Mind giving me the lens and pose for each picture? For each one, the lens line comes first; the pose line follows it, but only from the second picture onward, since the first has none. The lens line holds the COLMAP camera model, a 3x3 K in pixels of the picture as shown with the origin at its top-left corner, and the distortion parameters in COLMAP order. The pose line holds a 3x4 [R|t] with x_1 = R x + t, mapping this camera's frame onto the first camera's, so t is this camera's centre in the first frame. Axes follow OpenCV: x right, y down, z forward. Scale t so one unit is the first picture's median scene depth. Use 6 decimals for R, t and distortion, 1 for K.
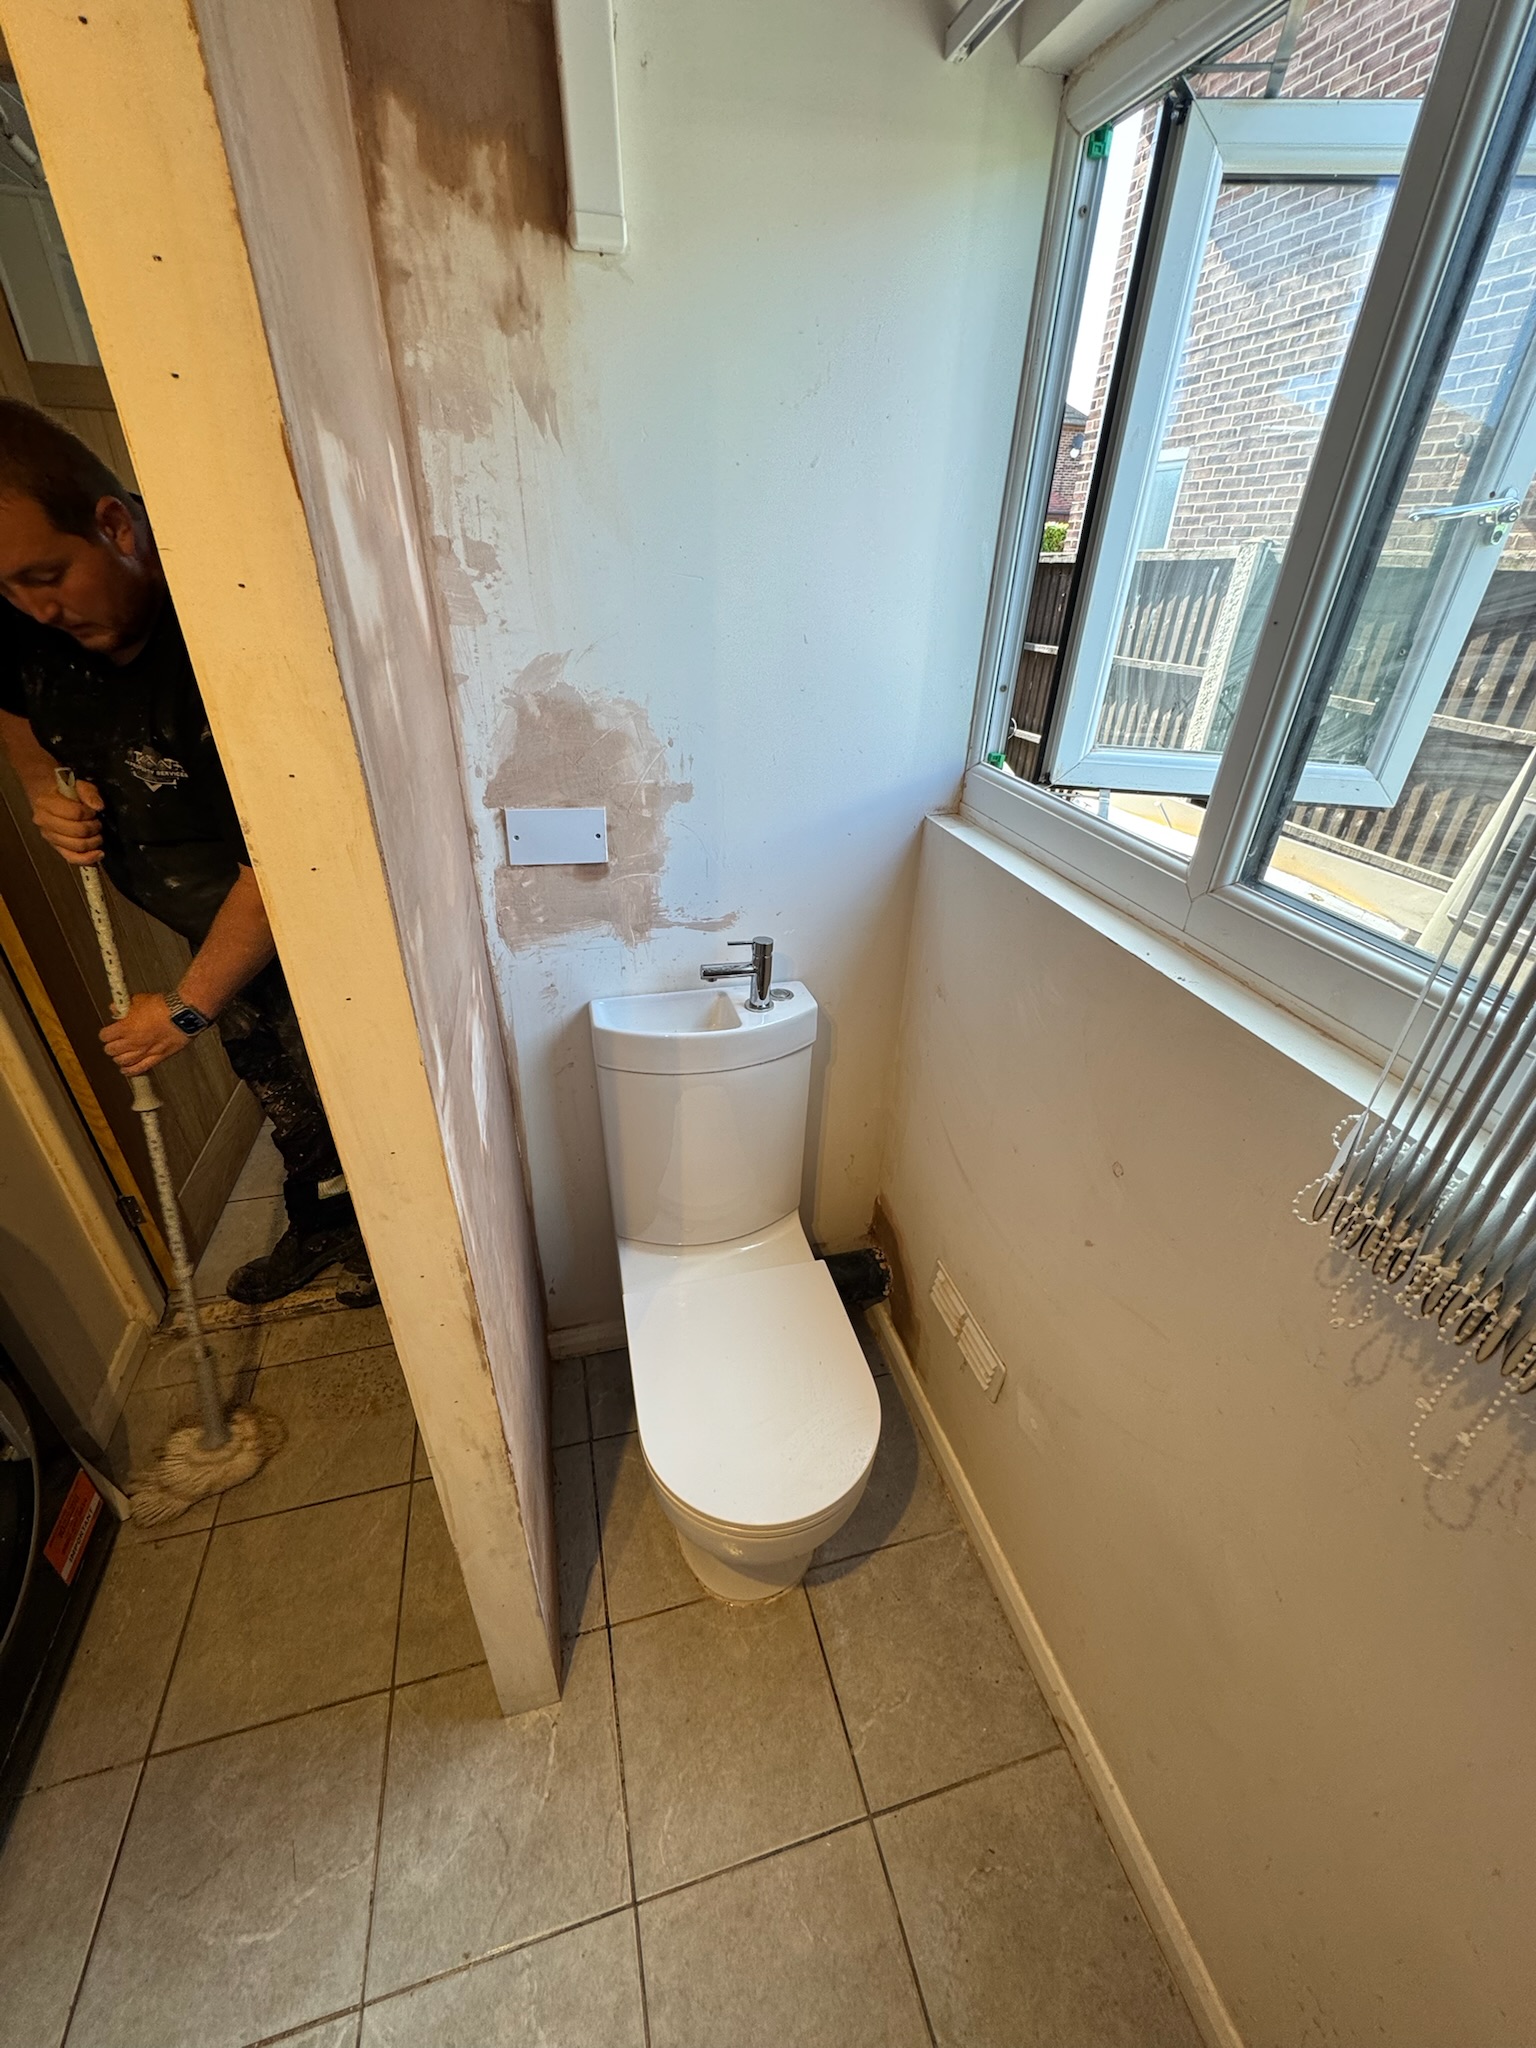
lens RADIAL K [[811.9, 0, 771.8], [0, 811.9, 1027.3], [0, 0, 1]] dist [-0.003249, -0.000018]
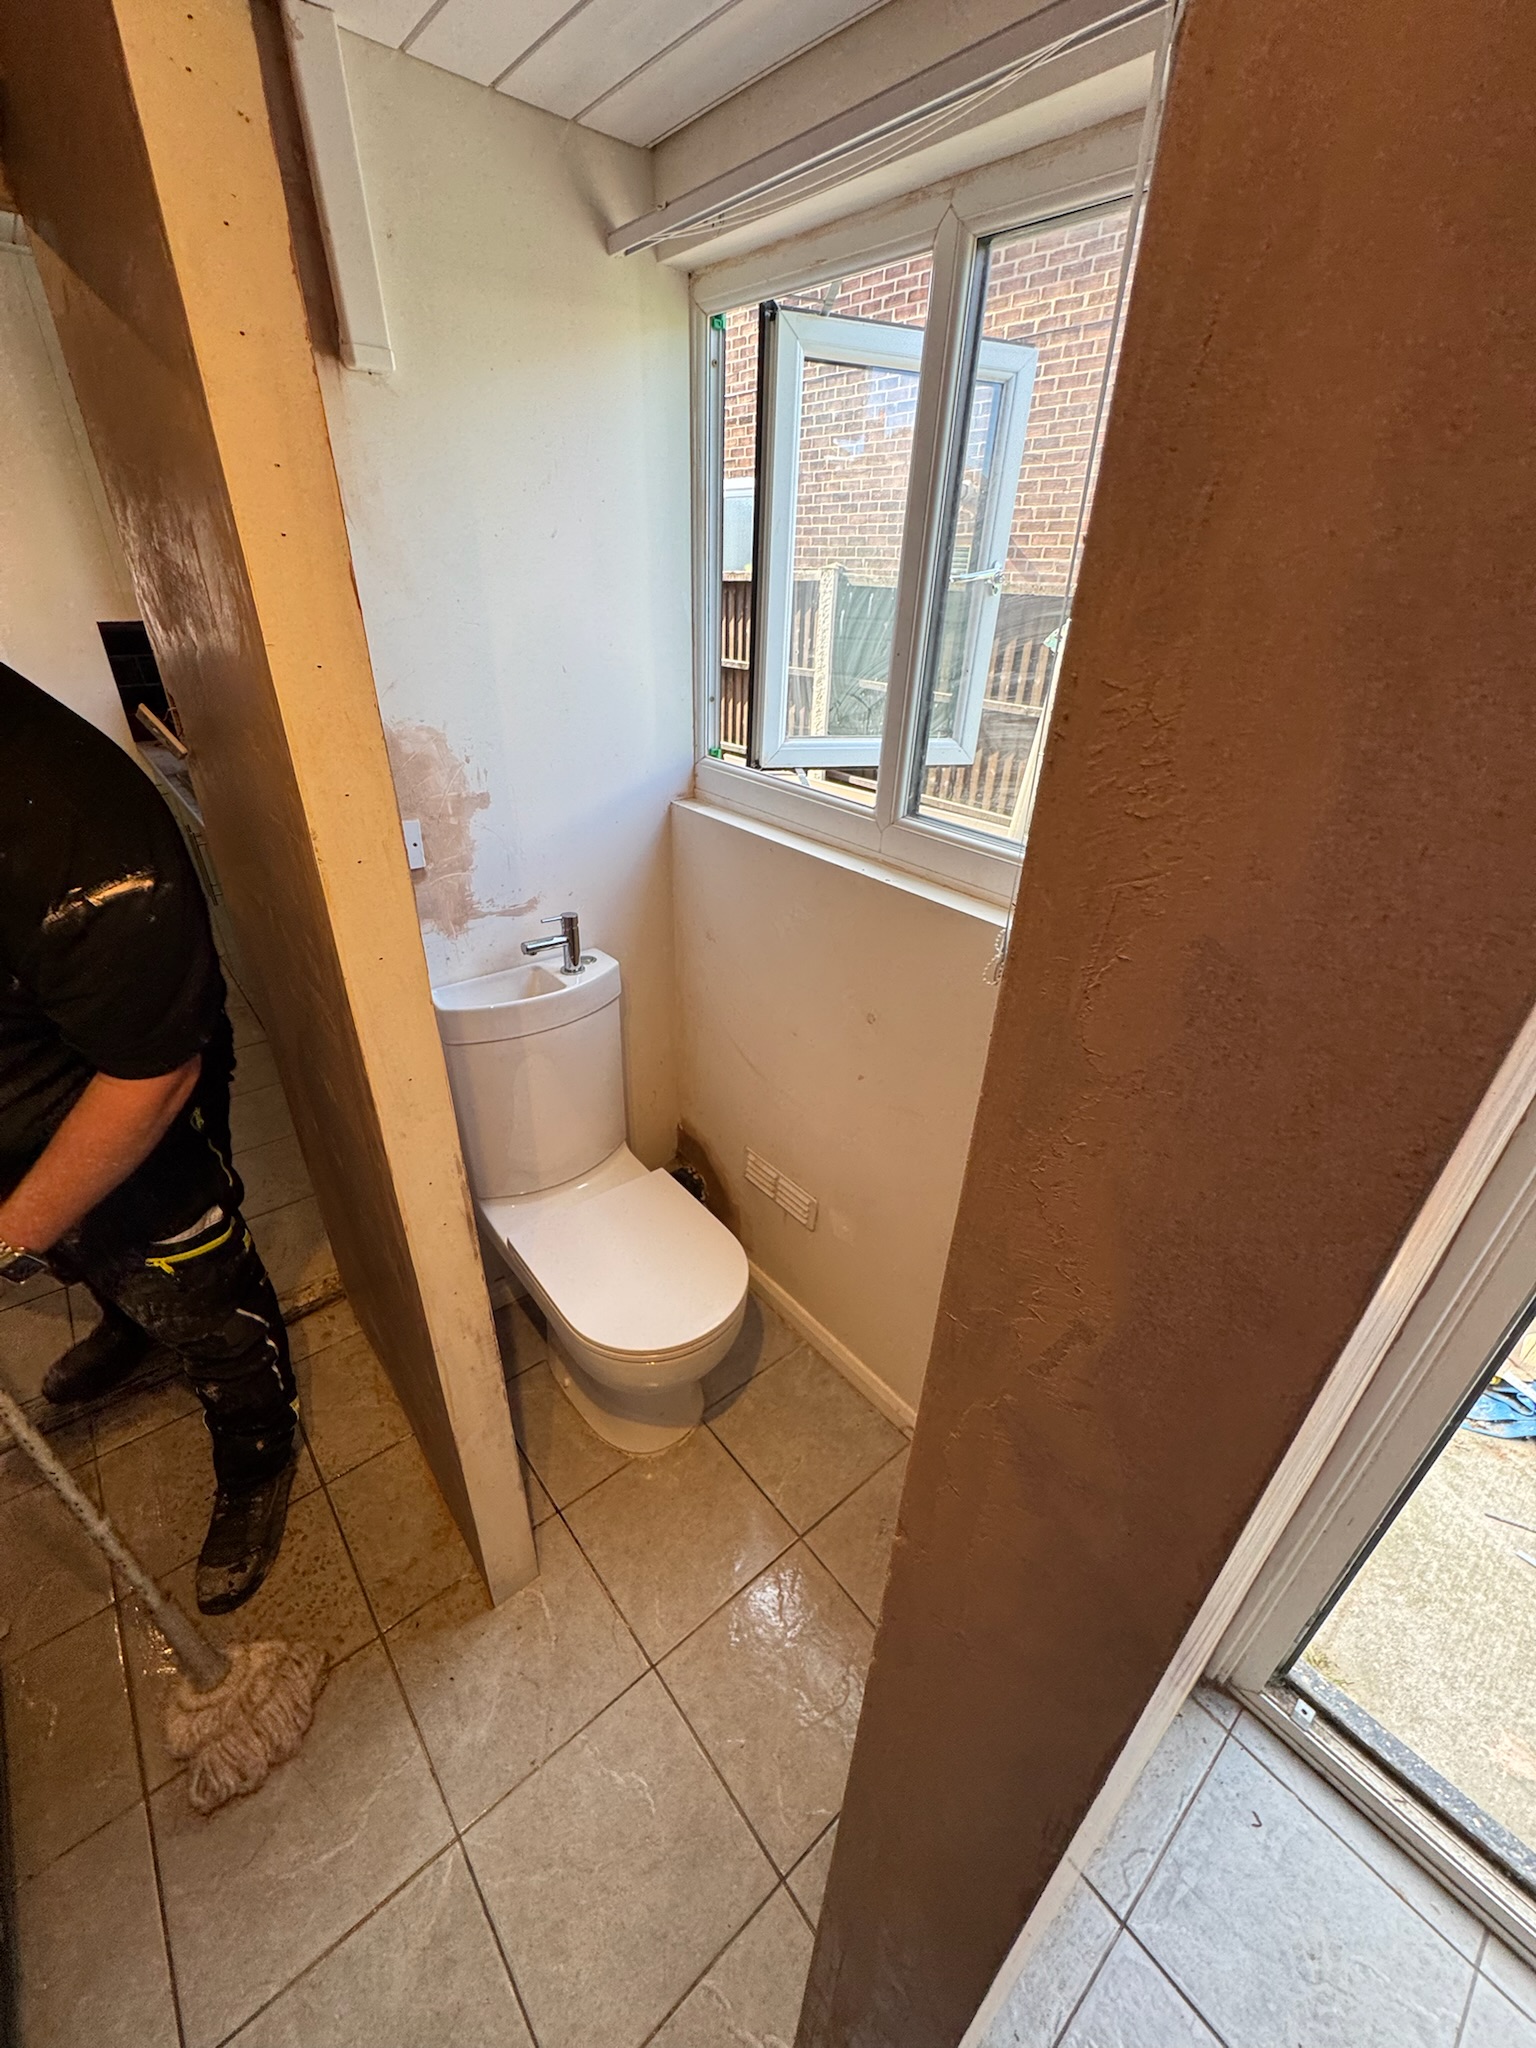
lens RADIAL K [[811.9, 0, 769.8], [0, 811.9, 1026.6], [0, 0, 1]] dist [-0.003249, -0.000018]
pose [[0.909378, -0.199461, 0.365030, -0.224229], [0.201504, 0.978934, 0.032917, 0.080767], [-0.363906, 0.043621, 0.930414, -0.246349]]
